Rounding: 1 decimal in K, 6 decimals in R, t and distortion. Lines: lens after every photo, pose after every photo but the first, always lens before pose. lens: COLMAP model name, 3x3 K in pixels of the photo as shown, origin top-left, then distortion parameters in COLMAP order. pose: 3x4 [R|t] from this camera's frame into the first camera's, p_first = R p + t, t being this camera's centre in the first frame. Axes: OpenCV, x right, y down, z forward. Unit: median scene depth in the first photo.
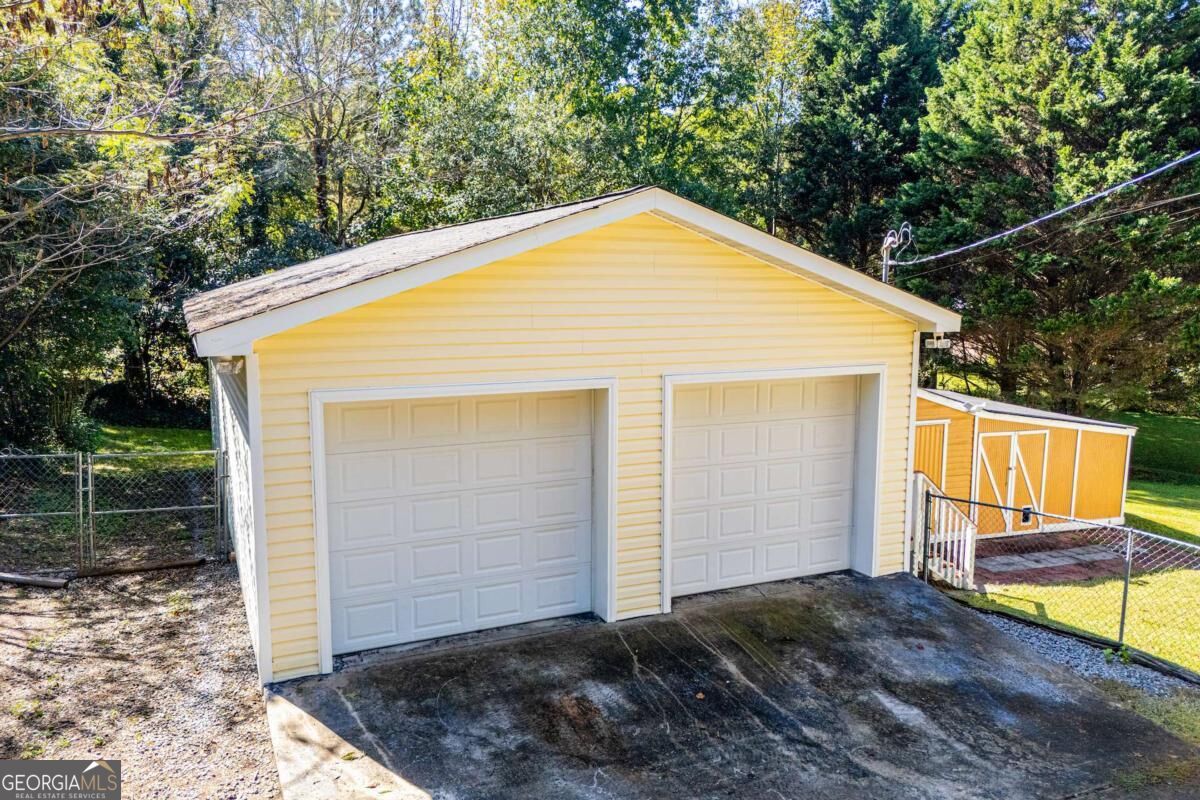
lens RADIAL K [[883.4, 0, 623.0], [0, 883.4, 402.2], [0, 0, 1]] dist [0.054113, -0.004293]
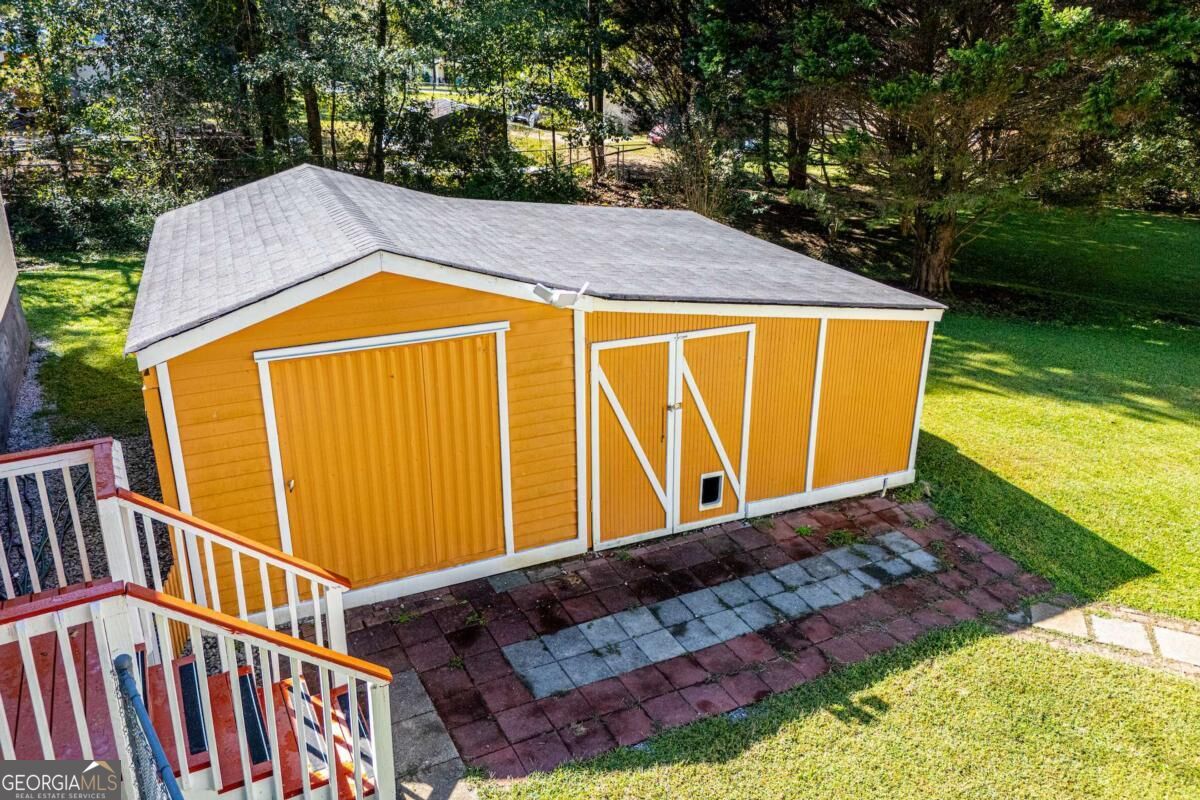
lens RADIAL K [[891.1, 0, 600.1], [0, 891.1, 343.4], [0, 0, 1]] dist [0.117030, -0.126628]
pose [[0.999274, -0.017642, 0.033778, 0.380892], [0.011125, 0.982825, 0.184205, -0.049829], [-0.036448, -0.183696, 0.982307, 0.532007]]
